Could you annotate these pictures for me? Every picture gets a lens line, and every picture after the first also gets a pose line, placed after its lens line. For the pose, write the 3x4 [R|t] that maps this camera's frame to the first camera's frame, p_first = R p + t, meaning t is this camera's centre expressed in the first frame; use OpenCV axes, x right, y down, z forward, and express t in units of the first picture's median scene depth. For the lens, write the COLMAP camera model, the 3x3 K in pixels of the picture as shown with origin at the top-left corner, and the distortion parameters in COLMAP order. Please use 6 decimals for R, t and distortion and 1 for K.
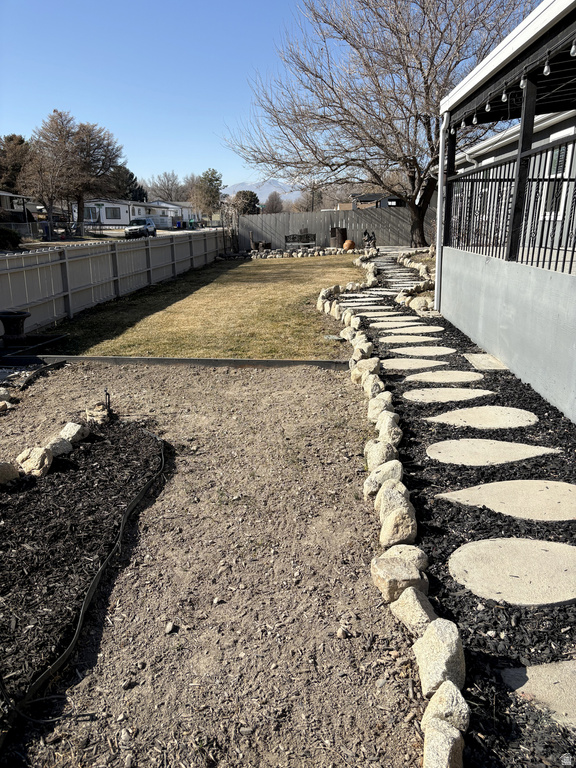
lens RADIAL K [[567.6, 0, 292.6], [0, 567.6, 390.9], [0, 0, 1]] dist [0.026810, -0.010793]
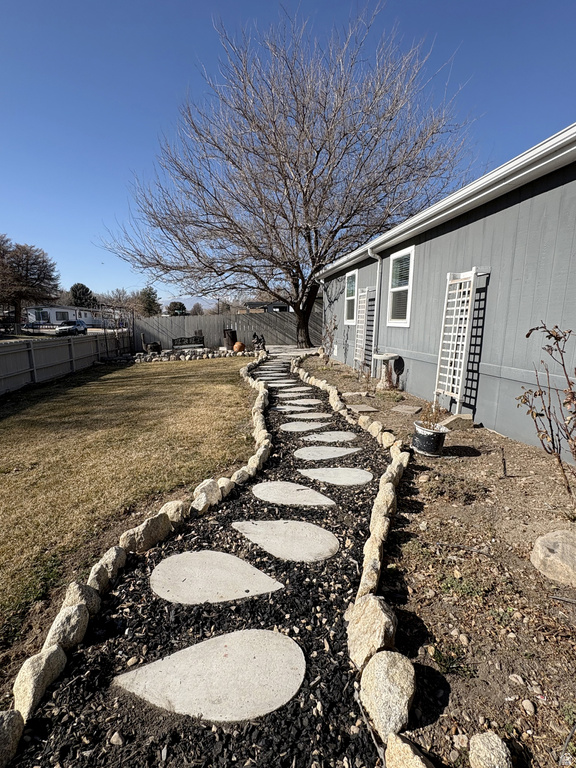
lens RADIAL K [[375.9, 0, 289.5], [0, 375.9, 379.1], [0, 0, 1]] dist [-0.000996, -0.000026]
pose [[0.979466, -0.027140, 0.199773, 0.052826], [0.054412, 0.989712, -0.132321, -0.108132], [-0.194126, 0.140474, 0.970867, 0.348270]]
